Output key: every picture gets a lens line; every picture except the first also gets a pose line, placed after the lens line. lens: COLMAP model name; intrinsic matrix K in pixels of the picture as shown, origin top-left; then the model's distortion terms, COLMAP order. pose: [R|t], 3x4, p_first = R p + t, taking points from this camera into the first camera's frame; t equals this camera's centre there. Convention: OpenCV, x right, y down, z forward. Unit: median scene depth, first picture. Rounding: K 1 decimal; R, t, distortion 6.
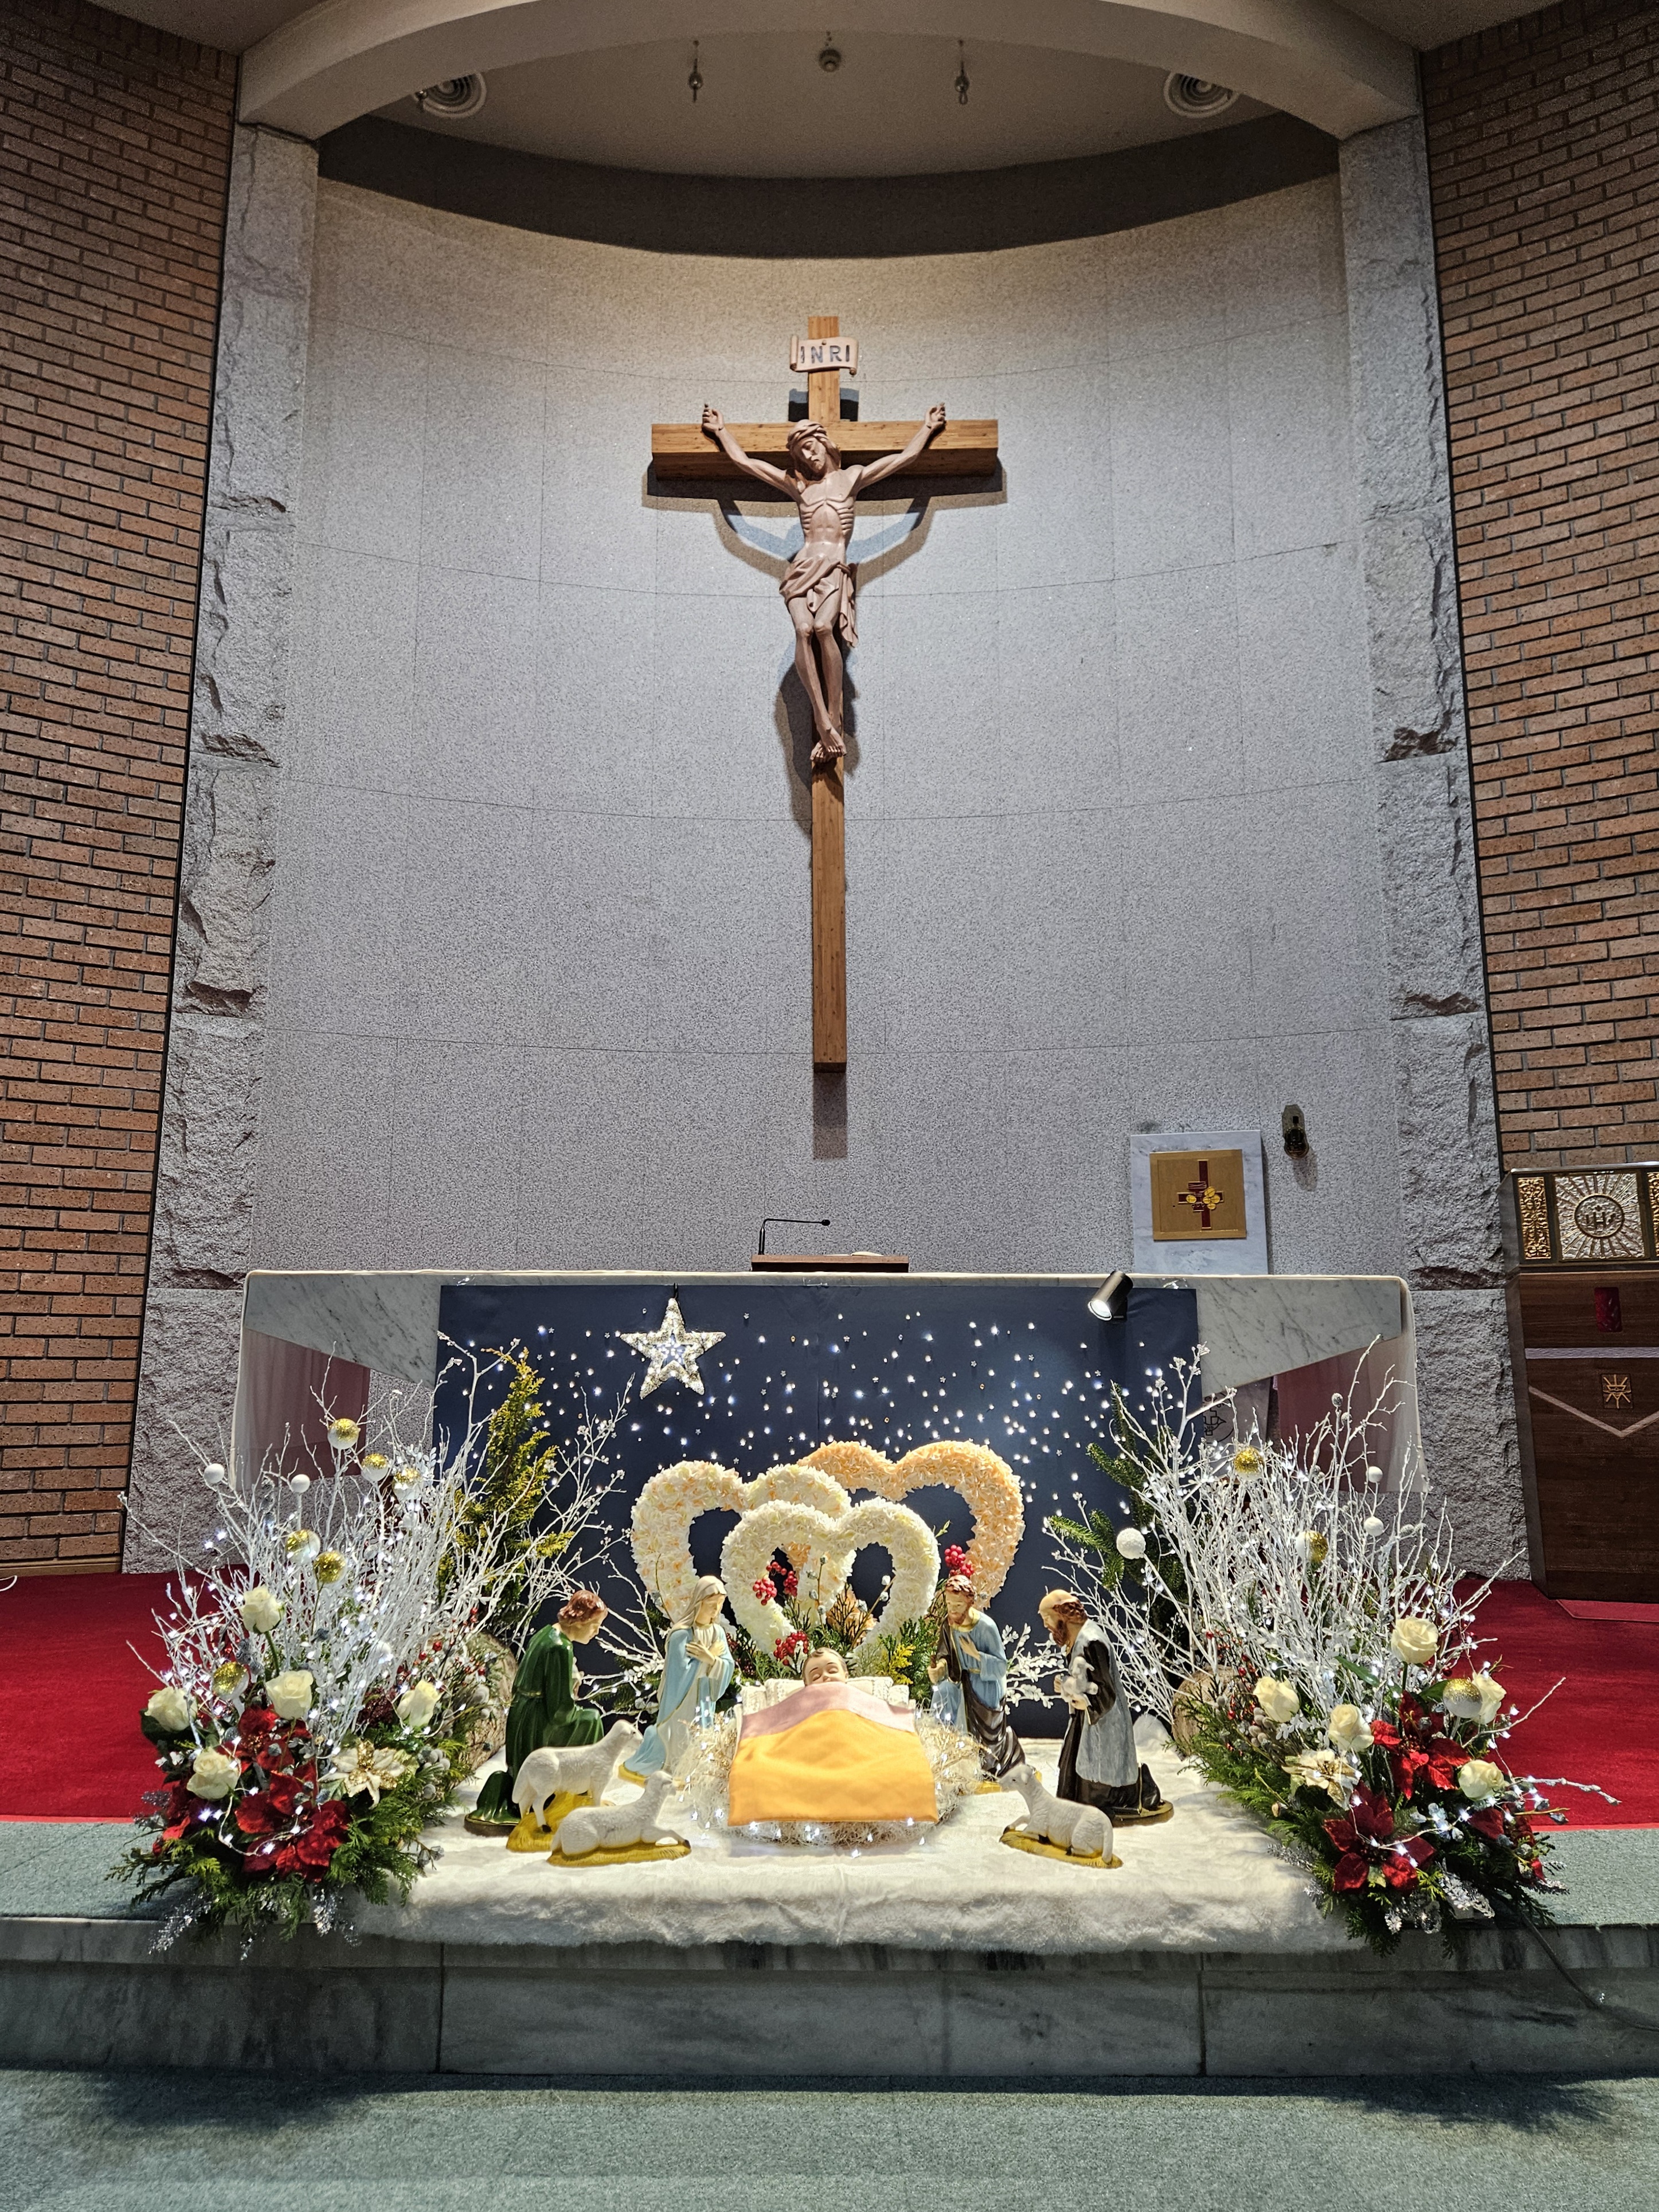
lens RADIAL K [[1511.9, 0, 814.2], [0, 1511.9, 1139.9], [0, 0, 1]] dist [0.086302, -0.069309]
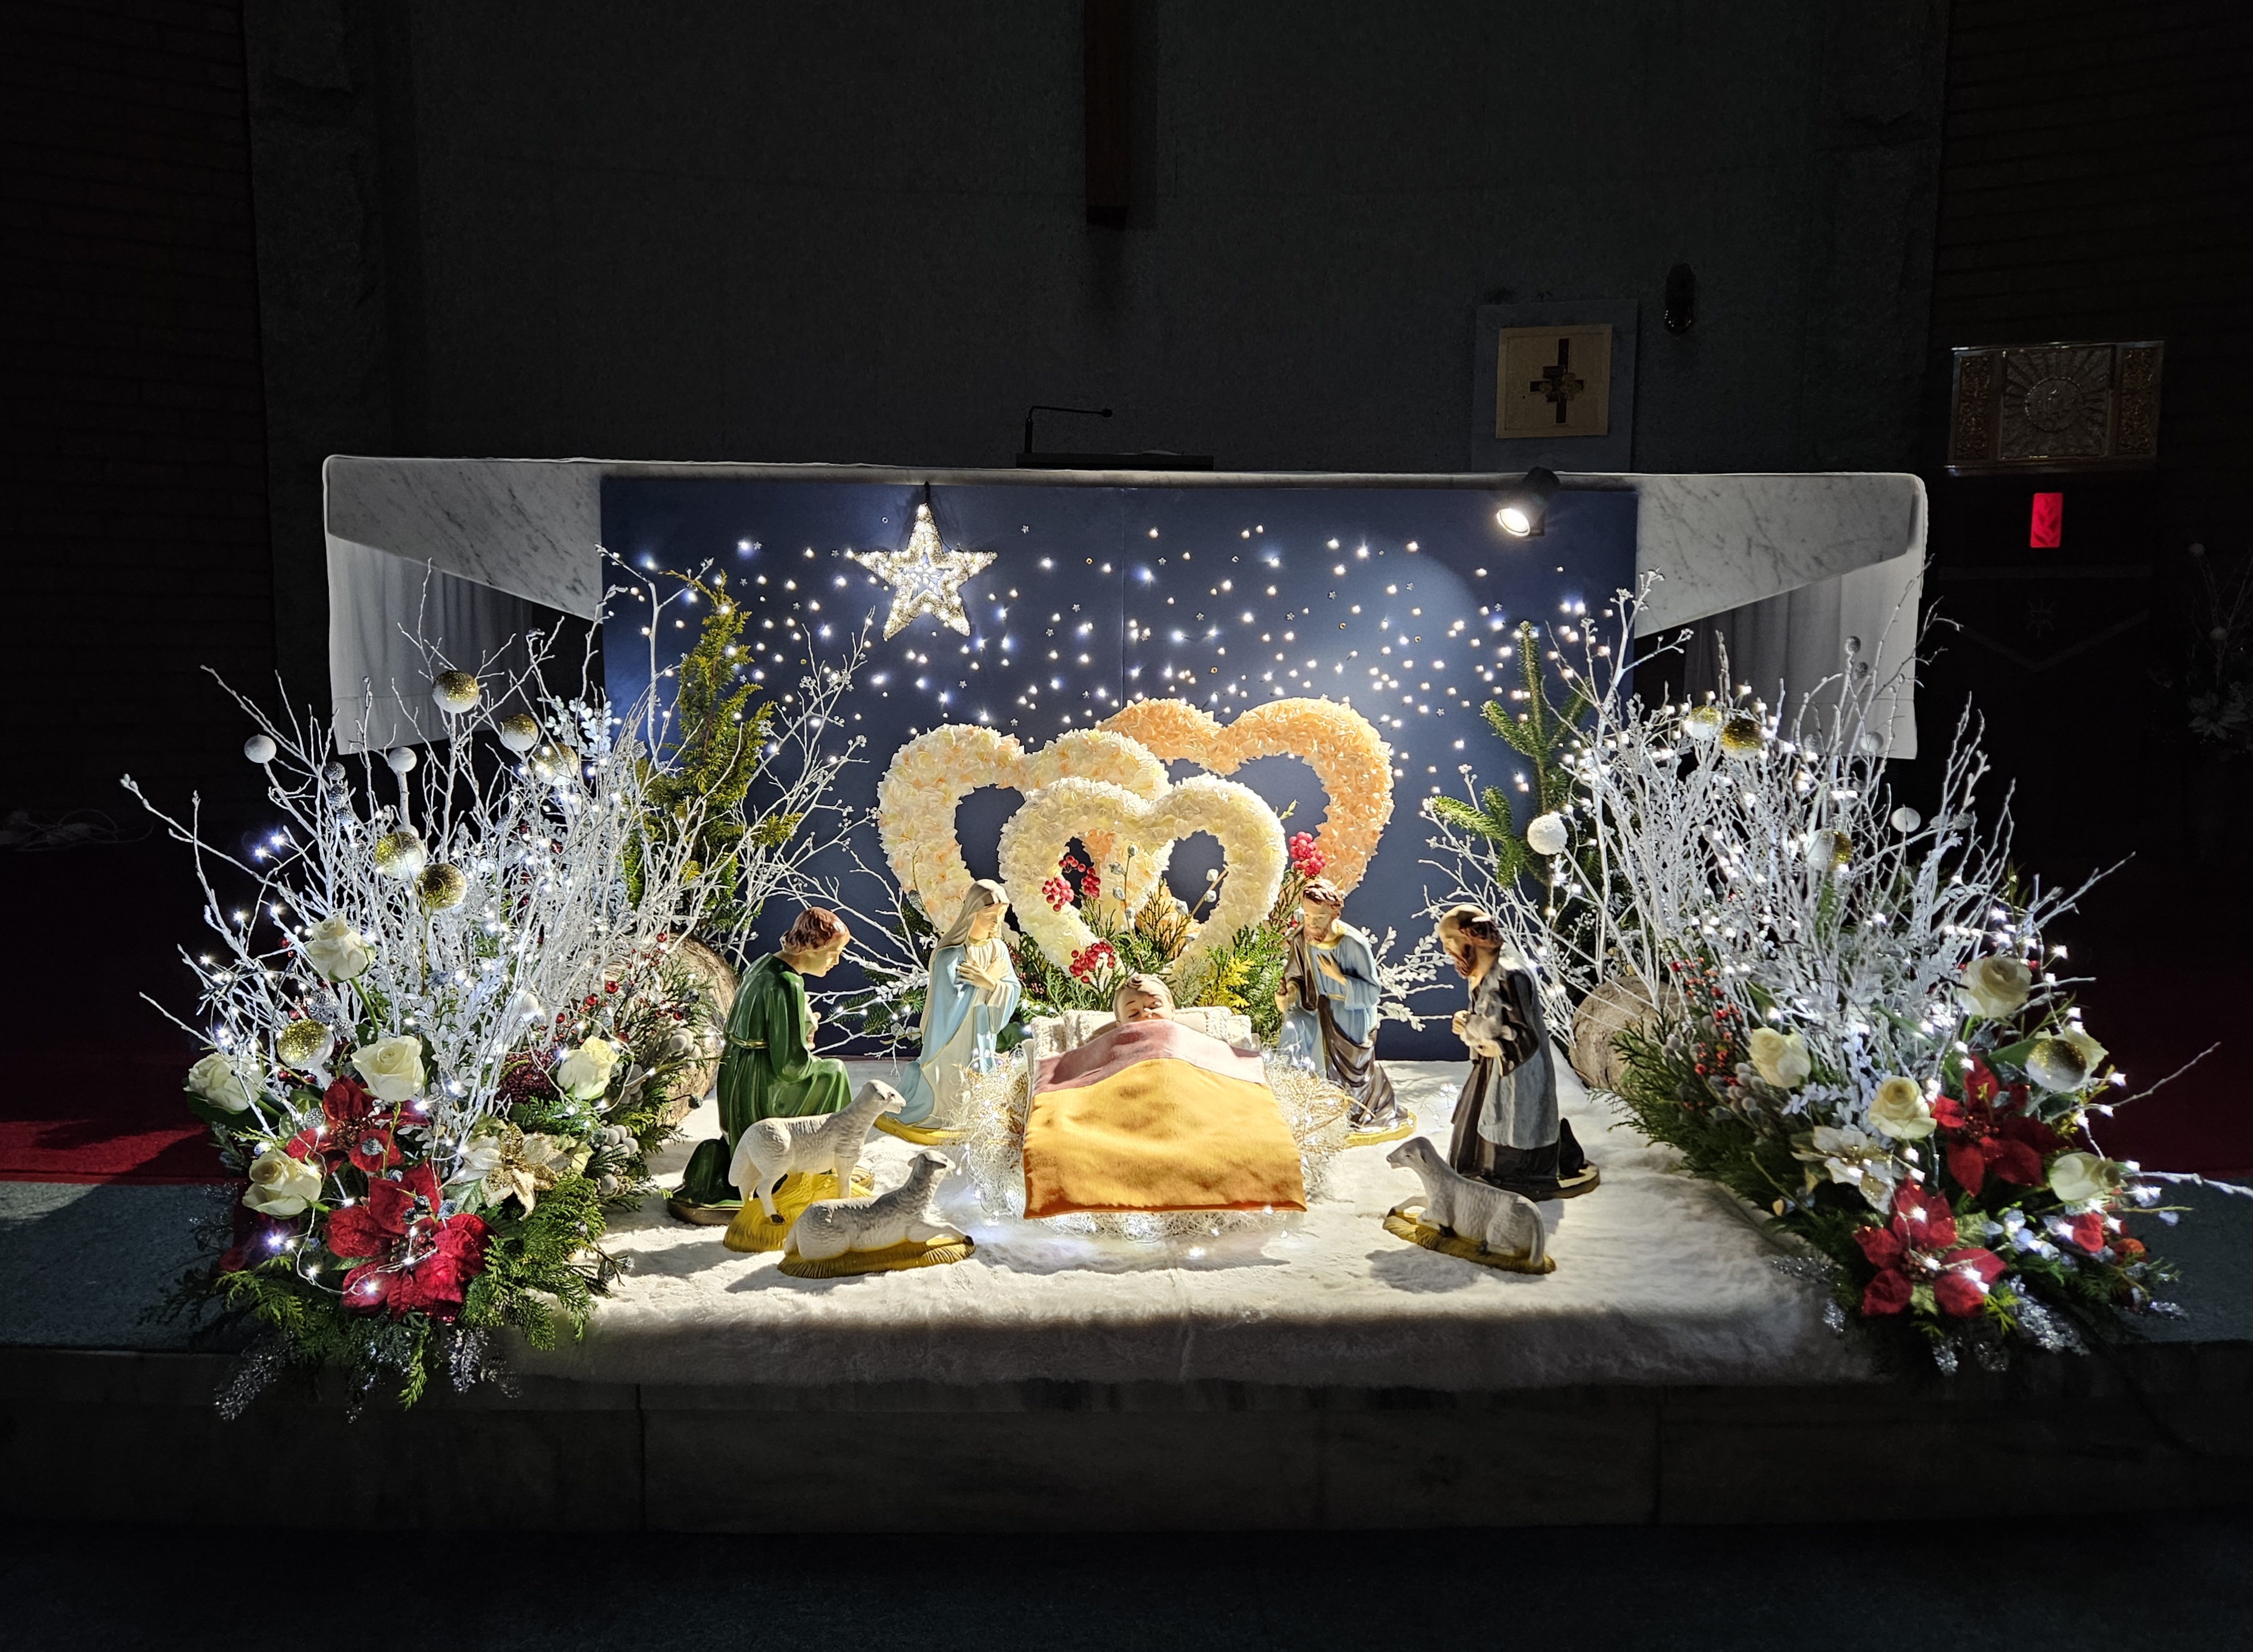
lens RADIAL K [[1619.6, 0, 1111.0], [0, 1619.6, 806.7], [0, 0, 1]] dist [0.087928, -0.072390]
pose [[0.999613, 0.001139, 0.027810, -0.011838], [-0.008868, 0.960122, 0.279440, 0.011832], [-0.026383, -0.279578, 0.959760, 0.097779]]
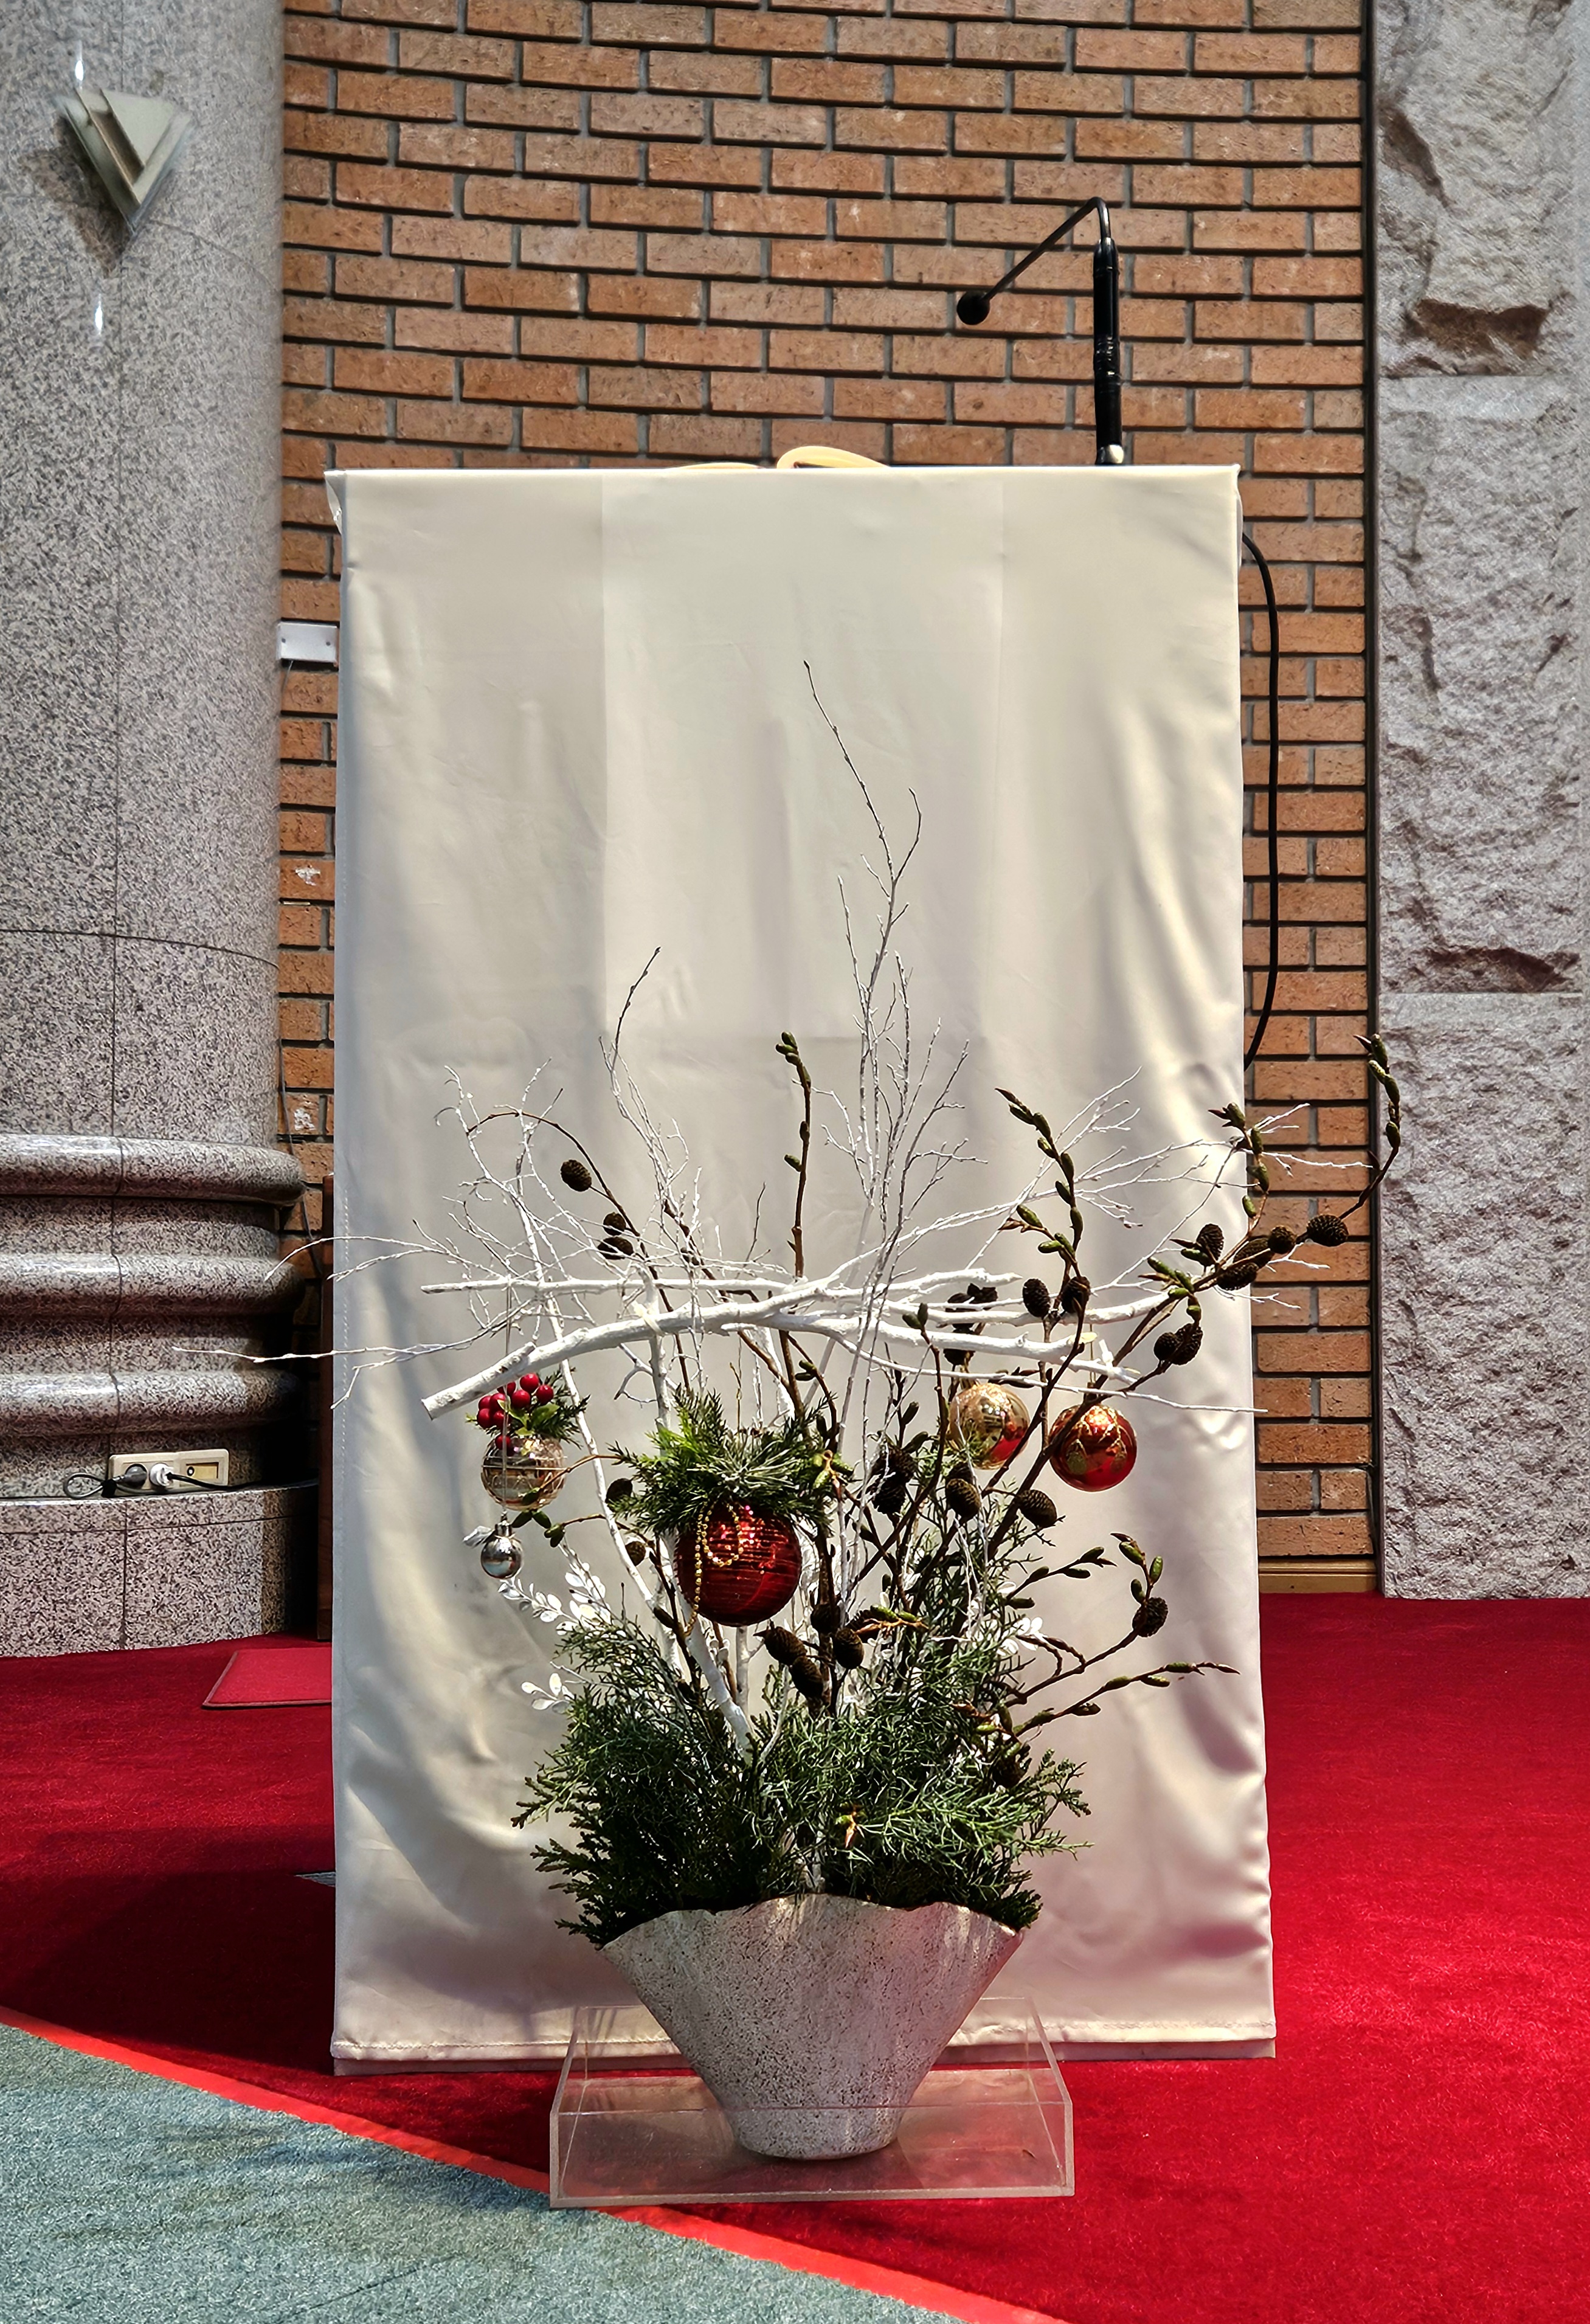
lens RADIAL K [[2526.6, 0, 855.1], [0, 2526.6, 1195.4], [0, 0, 1]] dist [0.076387, -0.039547]
pose [[0.913839, -0.024092, -0.405361, -0.262959], [0.074644, 0.991195, 0.109366, 0.059560], [0.399157, -0.130201, 0.907591, 0.233157]]
